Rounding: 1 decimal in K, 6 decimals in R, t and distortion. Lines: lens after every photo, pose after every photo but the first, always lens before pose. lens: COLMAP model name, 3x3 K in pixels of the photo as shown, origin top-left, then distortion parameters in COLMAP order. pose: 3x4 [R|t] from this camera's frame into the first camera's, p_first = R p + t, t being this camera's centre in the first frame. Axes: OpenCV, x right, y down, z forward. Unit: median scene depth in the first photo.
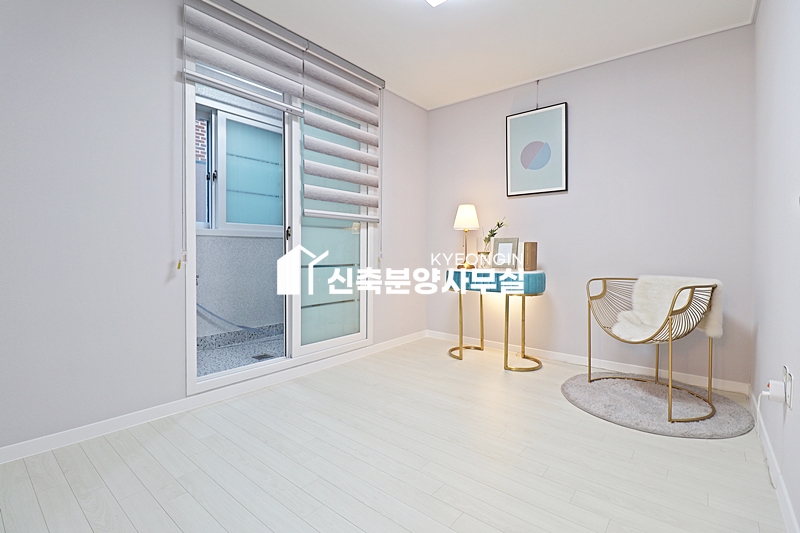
lens RADIAL K [[364.9, 0, 400.7], [0, 364.9, 261.7], [0, 0, 1]] dist [-0.008430, -0.008760]
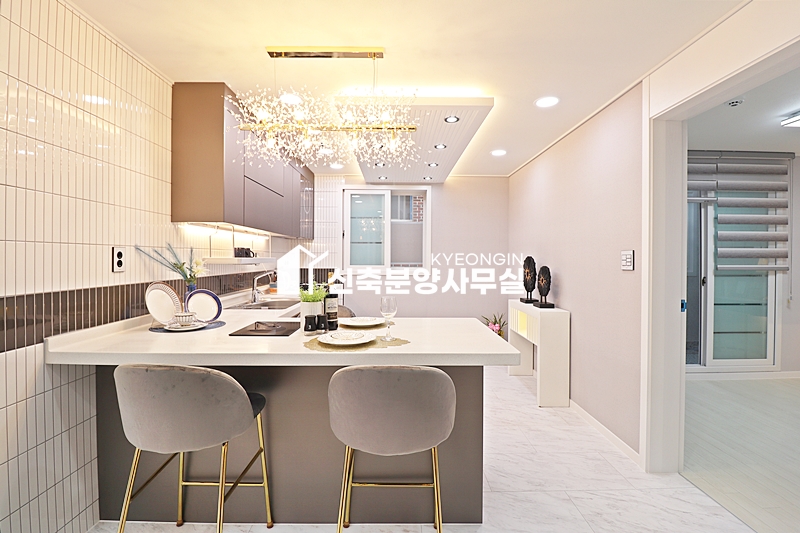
lens RADIAL K [[364.9, 0, 405.1], [0, 364.9, 260.7], [0, 0, 1]] dist [-0.008430, -0.008760]
pose [[0.635935, 0.001038, -0.771742, 0.051670], [-0.024185, 0.999535, -0.018584, -0.100416], [0.771363, 0.030483, 0.635665, -0.834188]]
